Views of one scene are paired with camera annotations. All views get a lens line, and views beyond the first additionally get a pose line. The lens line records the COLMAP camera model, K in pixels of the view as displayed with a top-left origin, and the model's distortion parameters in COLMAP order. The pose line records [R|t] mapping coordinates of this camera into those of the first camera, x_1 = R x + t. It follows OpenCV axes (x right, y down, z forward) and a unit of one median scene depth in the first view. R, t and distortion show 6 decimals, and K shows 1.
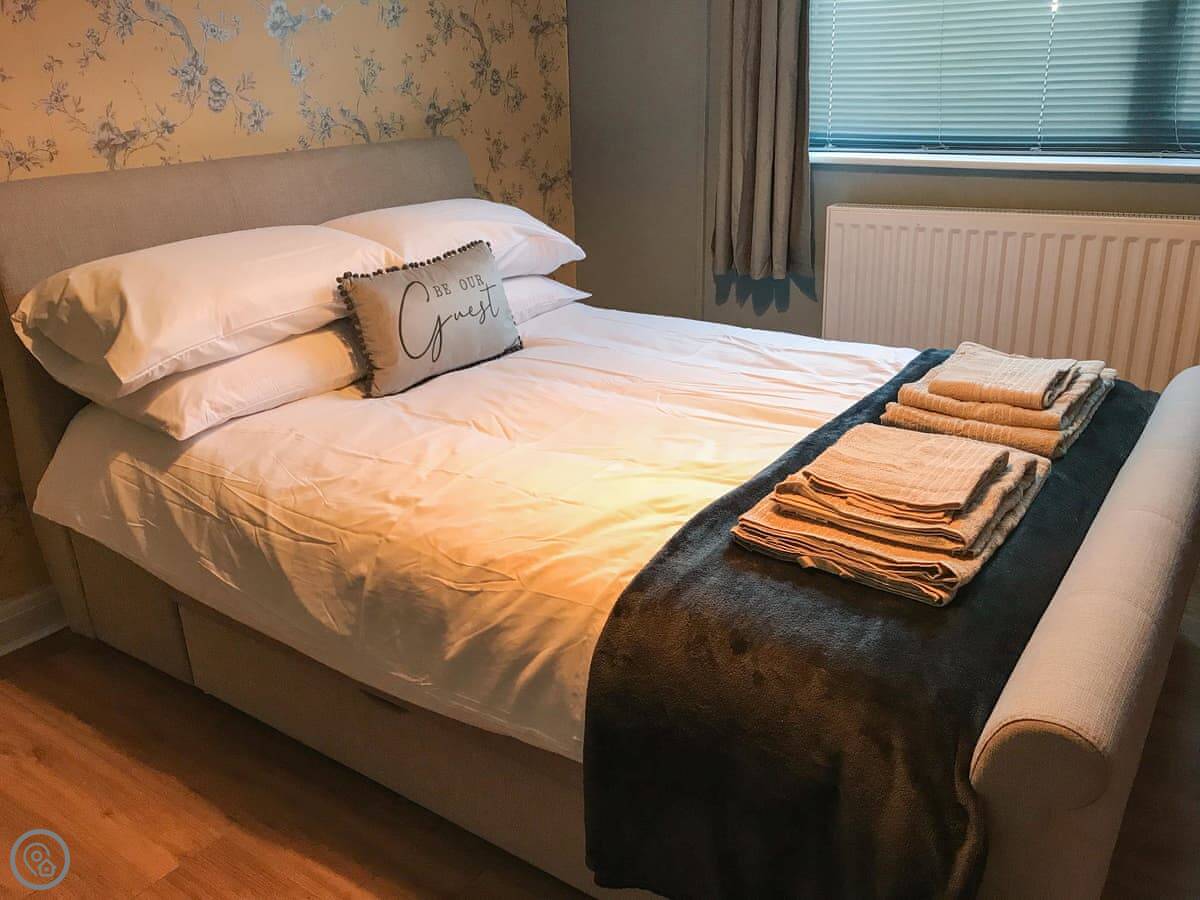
lens RADIAL K [[1008.6, 0, 600.0], [0, 1008.6, 450.0], [0, 0, 1]] dist [0.002582, 0.001603]
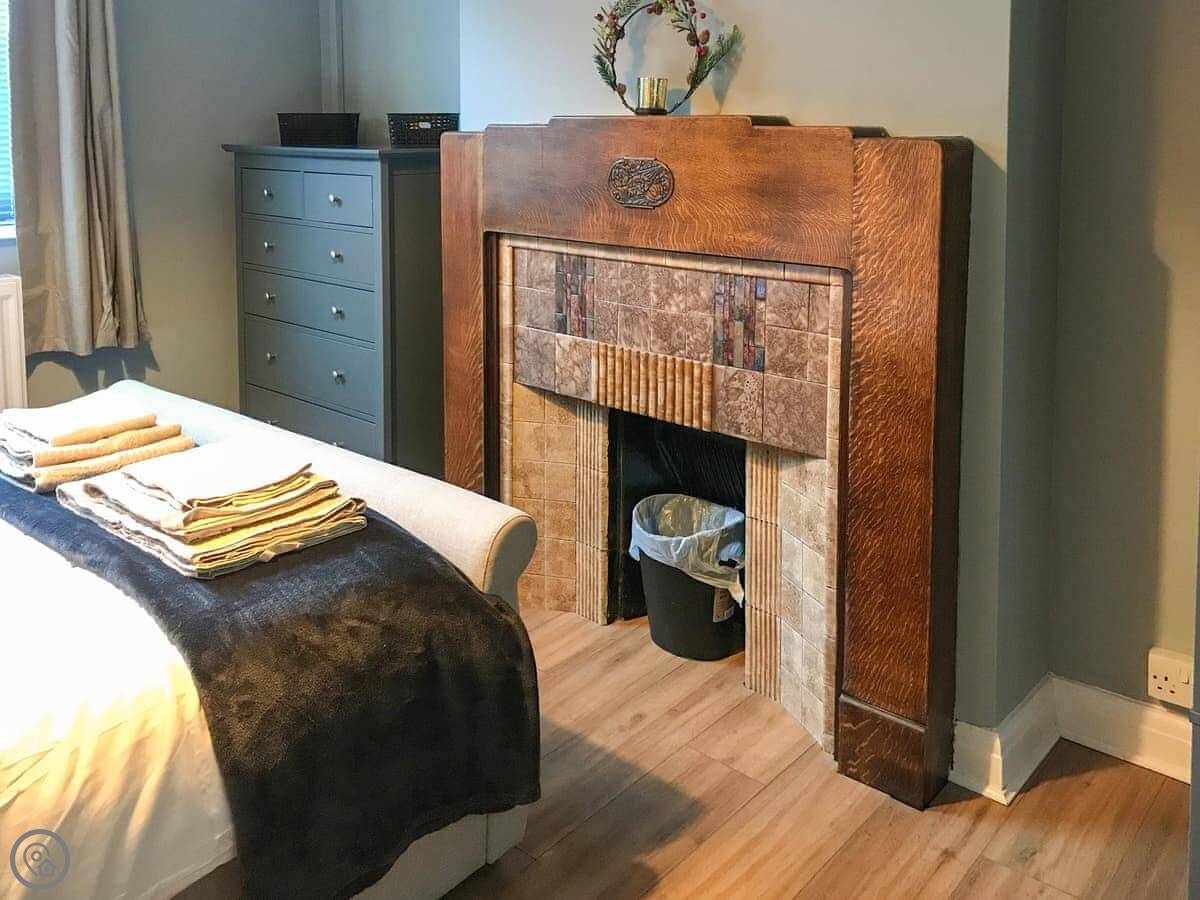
lens RADIAL K [[1008.6, 0, 600.0], [0, 1008.6, 450.0], [0, 0, 1]] dist [0.002582, 0.001603]
pose [[0.093241, -0.282775, 0.954644, -0.787911], [0.369408, 0.900208, 0.230570, -0.115097], [-0.924578, 0.331154, 0.188396, 0.396653]]
